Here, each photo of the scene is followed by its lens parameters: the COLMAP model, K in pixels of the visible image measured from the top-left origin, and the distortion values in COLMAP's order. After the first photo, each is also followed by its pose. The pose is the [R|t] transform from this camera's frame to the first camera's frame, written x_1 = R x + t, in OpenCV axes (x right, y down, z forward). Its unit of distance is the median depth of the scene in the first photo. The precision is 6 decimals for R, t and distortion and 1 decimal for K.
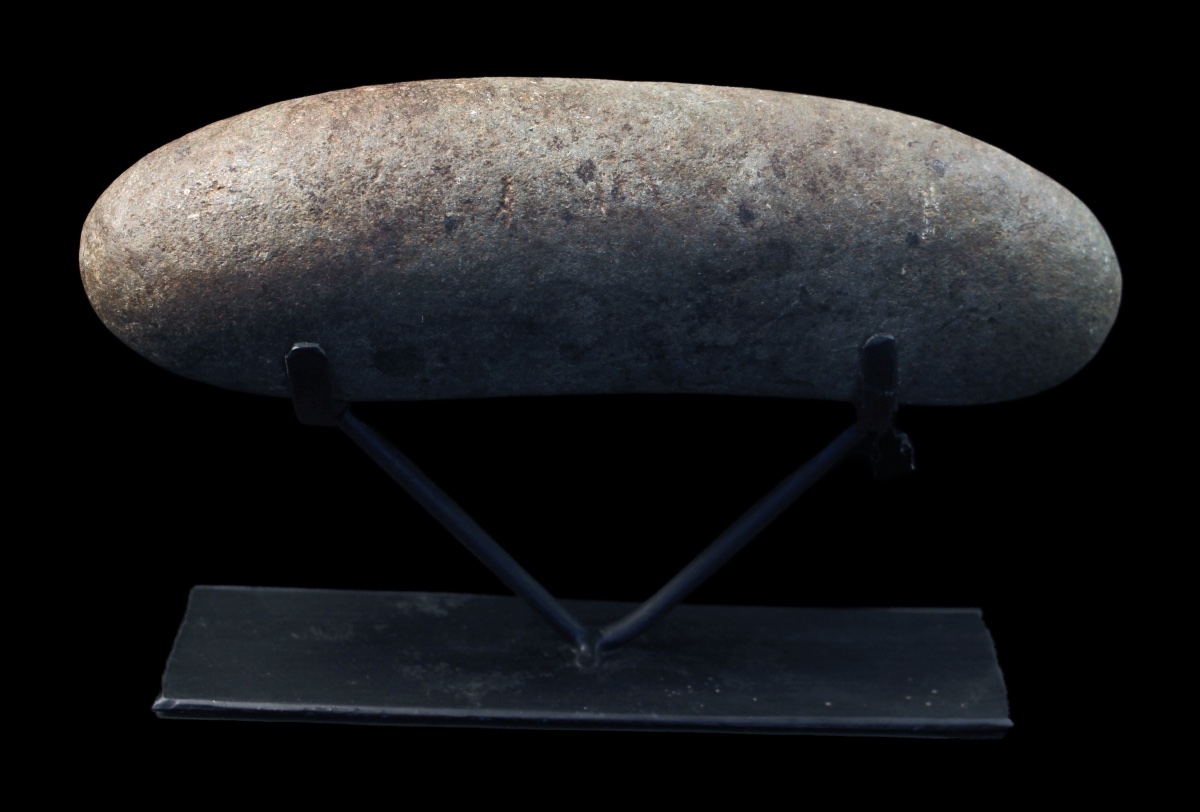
lens RADIAL K [[3310.7, 0, 651.9], [0, 3310.7, 457.0], [0, 0, 1]] dist [0.184825, 0.000000]
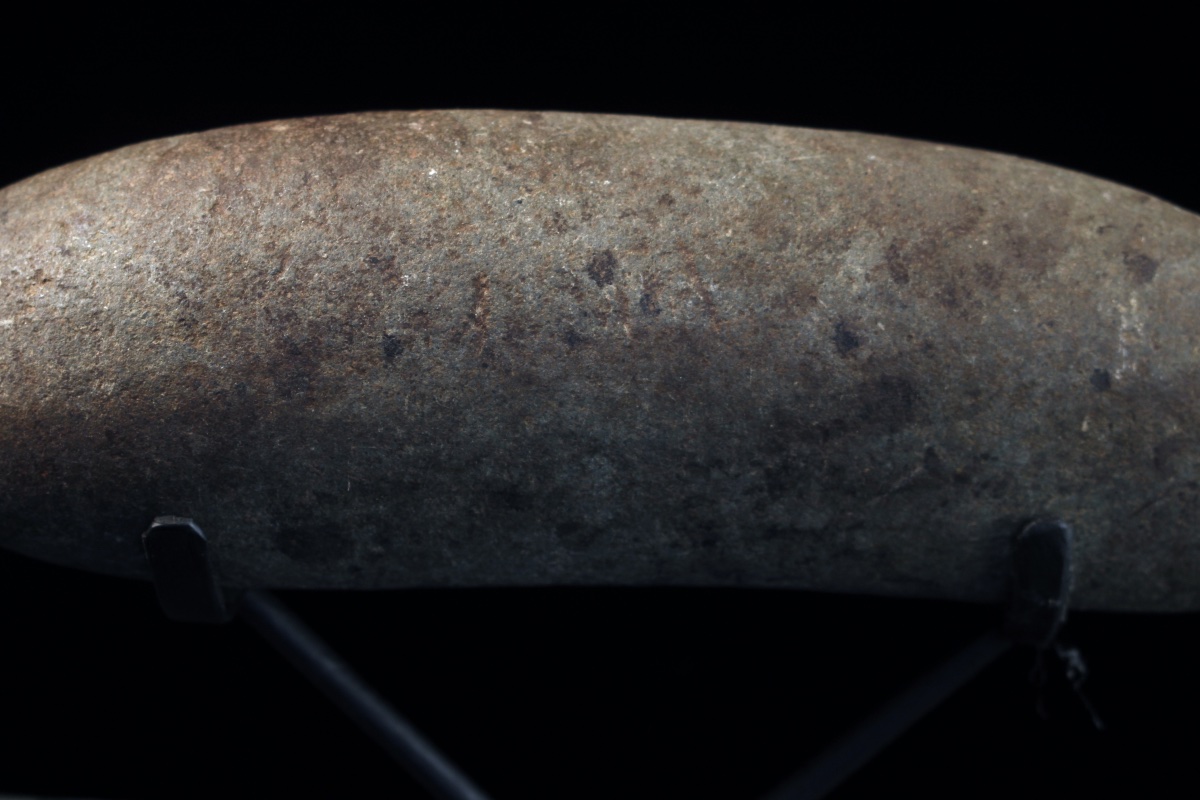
lens RADIAL K [[3032.2, 0, 600.4], [0, 3032.2, 400.0], [0, 0, 1]] dist [0.102689, 0.000000]
pose [[0.998835, 0.025306, -0.041094, 0.004967], [-0.022296, 0.997145, 0.072142, -0.102705], [0.042803, -0.071142, 0.996547, 0.401177]]
